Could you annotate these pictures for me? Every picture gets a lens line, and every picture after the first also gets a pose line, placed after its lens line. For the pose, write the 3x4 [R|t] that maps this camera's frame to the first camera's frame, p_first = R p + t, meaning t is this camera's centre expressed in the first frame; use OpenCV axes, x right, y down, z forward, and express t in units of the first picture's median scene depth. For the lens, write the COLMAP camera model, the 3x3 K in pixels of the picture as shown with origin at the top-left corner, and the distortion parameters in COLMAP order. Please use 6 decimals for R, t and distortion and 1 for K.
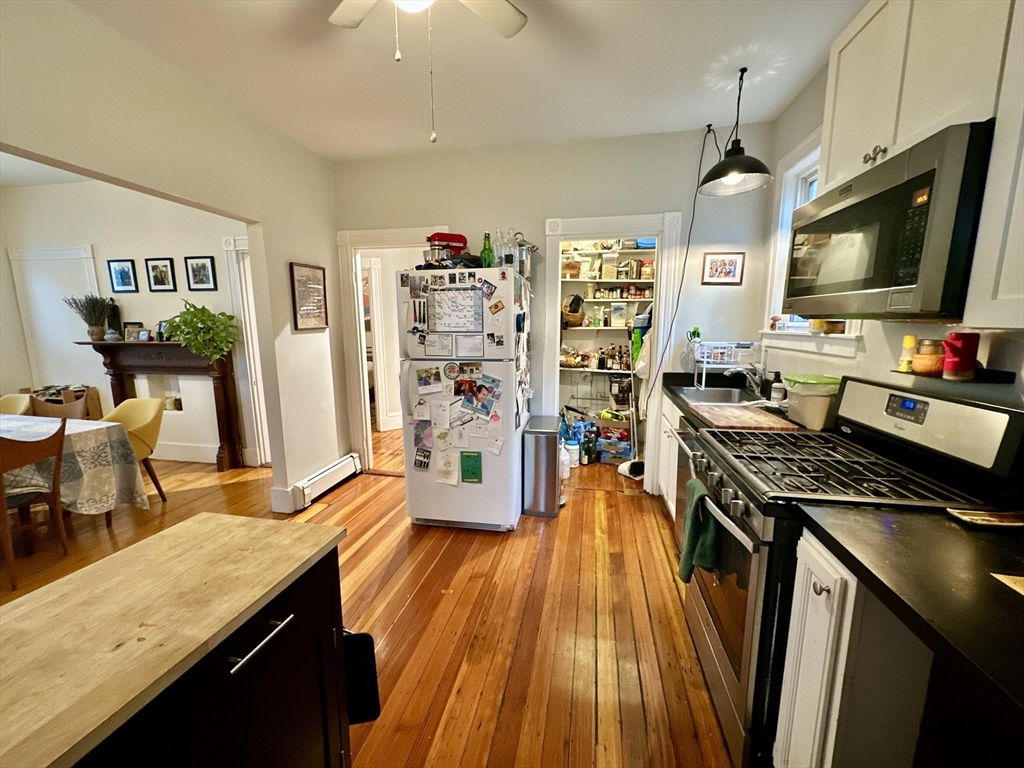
lens RADIAL K [[407.1, 0, 512.0], [0, 407.1, 384.0], [0, 0, 1]] dist [-0.001645, 0.000093]
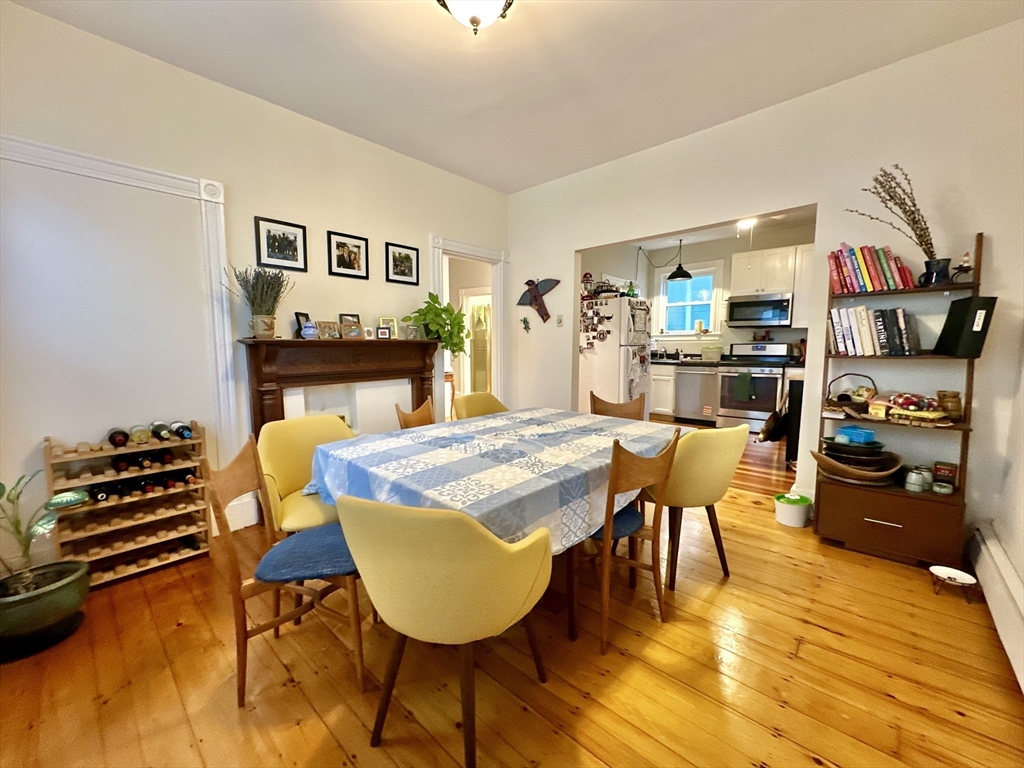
lens RADIAL K [[407.1, 0, 512.0], [0, 407.1, 384.0], [0, 0, 1]] dist [-0.001645, 0.000093]
pose [[0.514670, -0.083726, 0.853291, -2.010606], [0.131047, 0.991209, 0.018216, 0.007284], [-0.847315, 0.102445, 0.521117, 0.498929]]
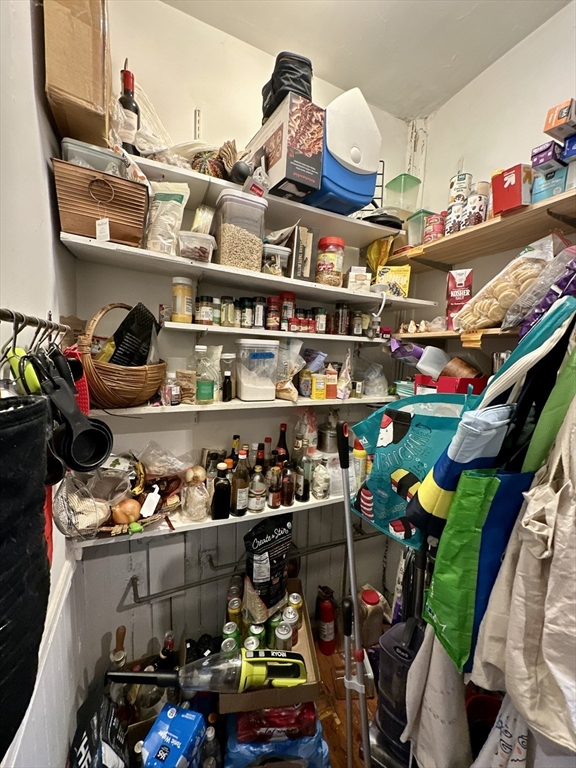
lens RADIAL K [[305.3, 0, 288.0], [0, 305.3, 384.0], [0, 0, 1]] dist [-0.001645, 0.000093]
pose [[0.799799, -0.026386, 0.599688, 0.166114], [0.052903, 0.998244, -0.026633, -0.224473], [-0.597932, 0.053027, 0.799791, 1.143856]]
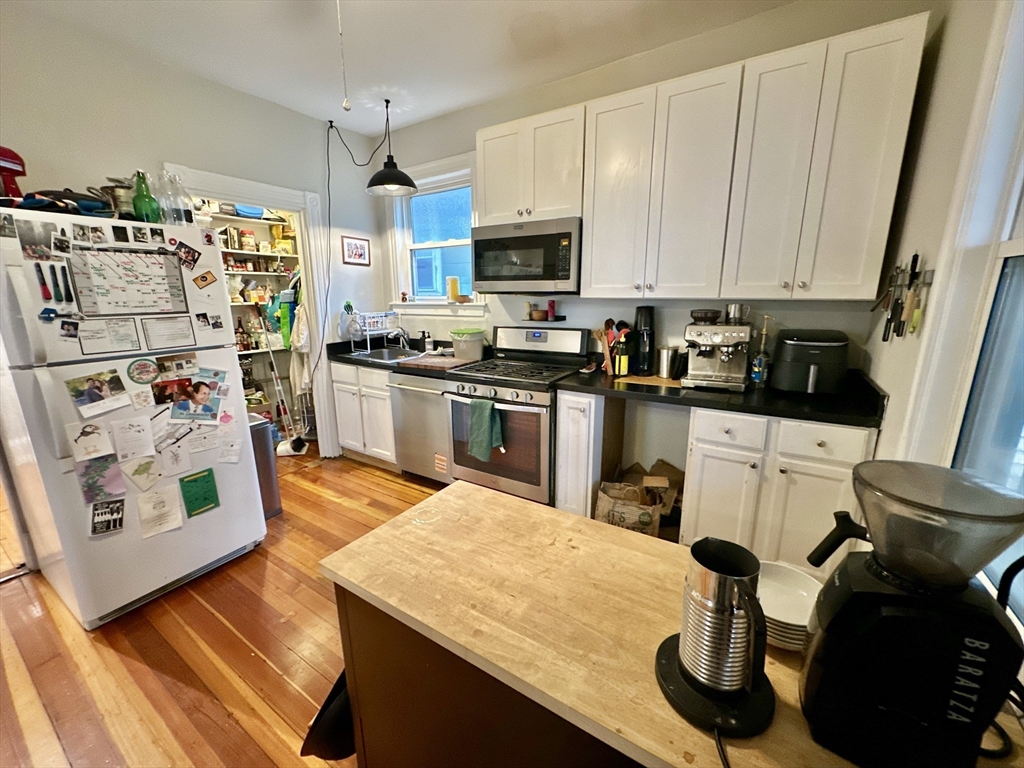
lens RADIAL K [[407.1, 0, 512.0], [0, 407.1, 384.0], [0, 0, 1]] dist [-0.001645, 0.000093]
pose [[0.365847, -0.203492, 0.908156, -0.522552], [0.146880, 0.976199, 0.159568, -0.027993], [-0.919012, 0.075013, 0.387028, 0.155406]]
